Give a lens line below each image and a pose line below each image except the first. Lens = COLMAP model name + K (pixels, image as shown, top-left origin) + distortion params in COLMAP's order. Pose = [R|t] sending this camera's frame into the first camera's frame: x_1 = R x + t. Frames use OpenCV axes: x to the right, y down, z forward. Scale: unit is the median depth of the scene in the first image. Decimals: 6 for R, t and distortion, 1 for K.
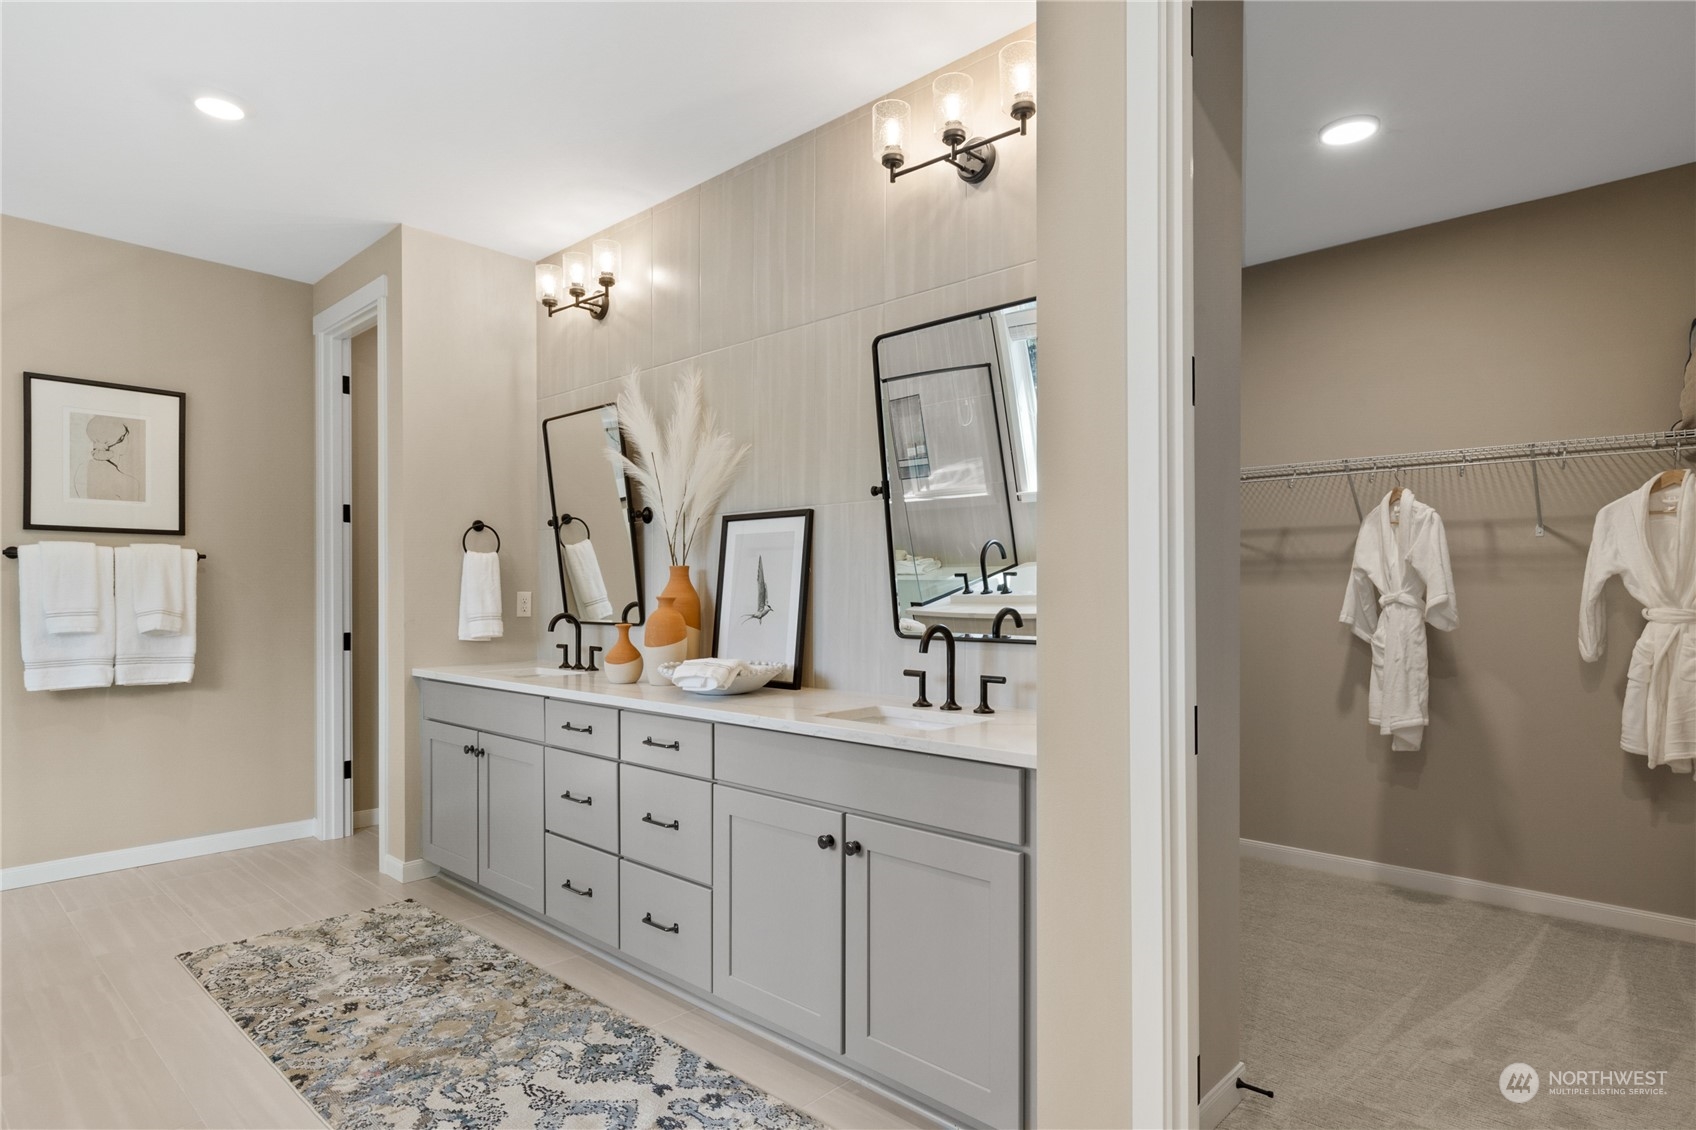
lens RADIAL K [[912.8, 0, 842.6], [0, 912.8, 569.1], [0, 0, 1]] dist [0.005484, -0.000897]
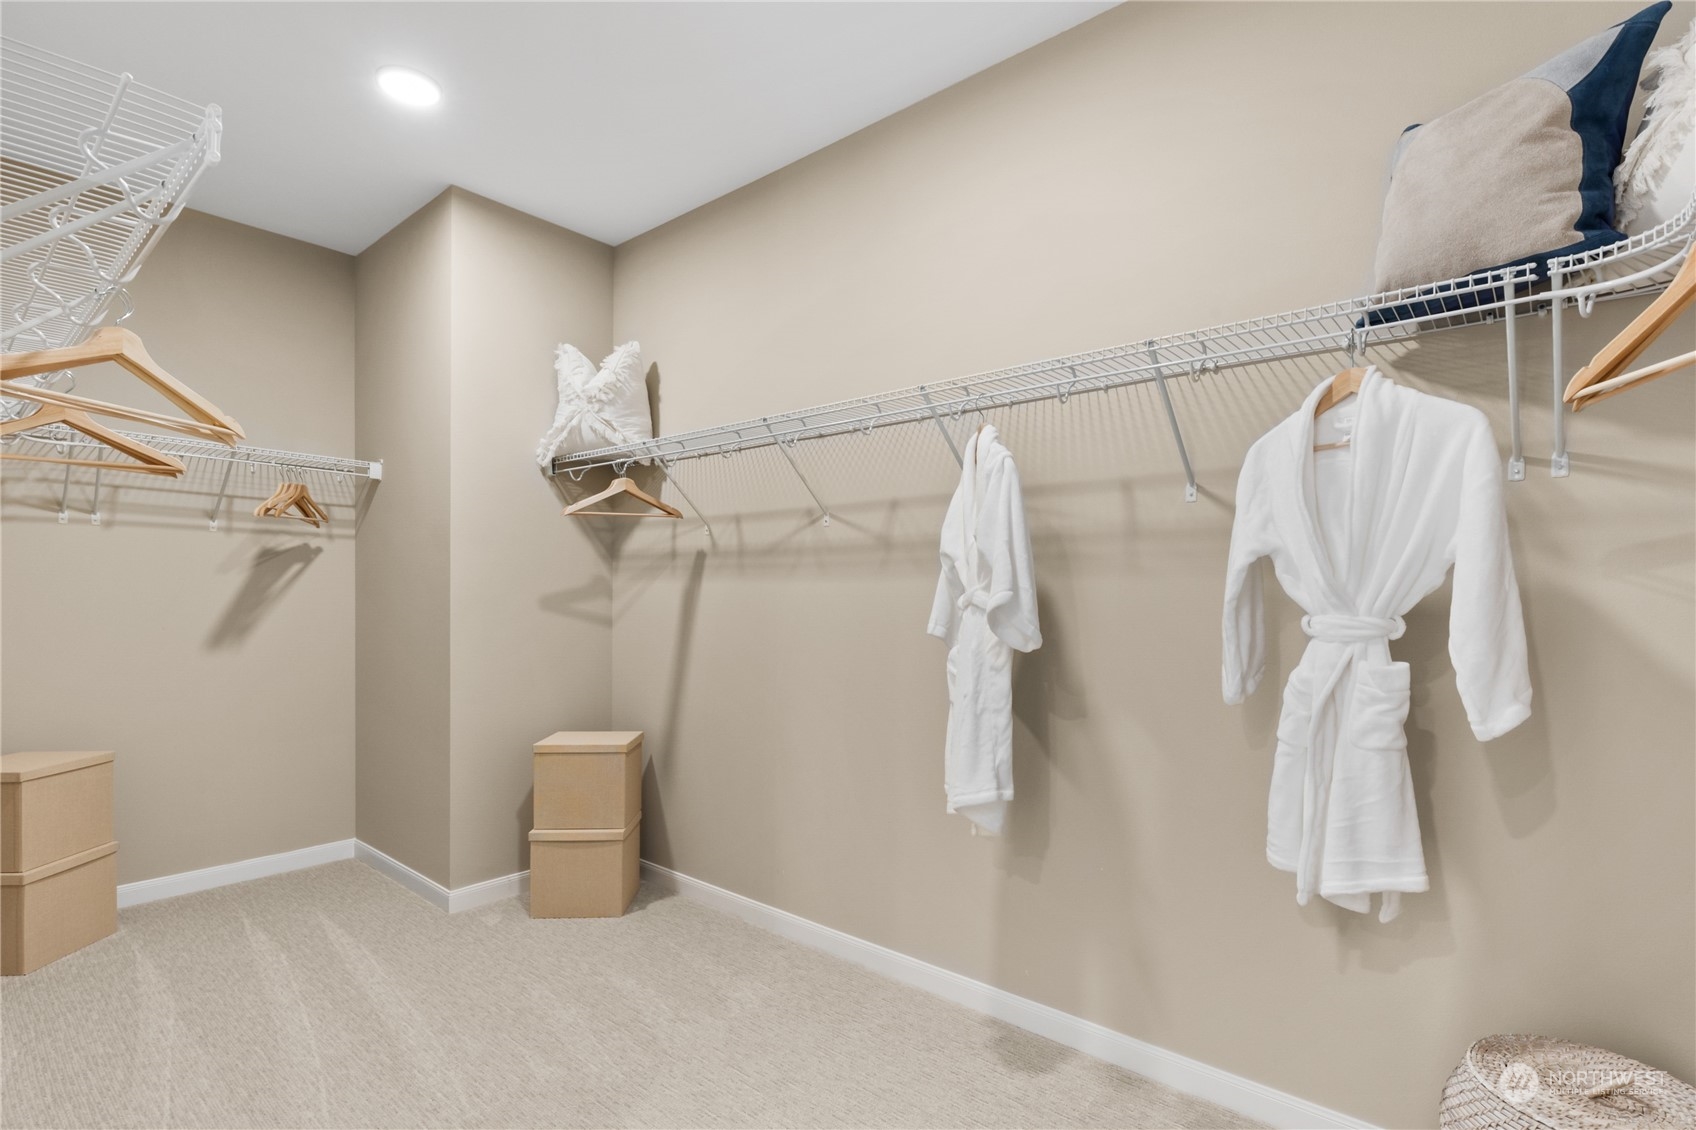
lens RADIAL K [[811.8, 0, 851.7], [0, 811.8, 577.1], [0, 0, 1]] dist [0.000262, 0.000517]
pose [[0.999090, 0.004468, 0.042413, 0.521613], [-0.004554, 0.999988, 0.001922, 0.017672], [-0.042404, -0.002113, 0.999098, 0.462329]]
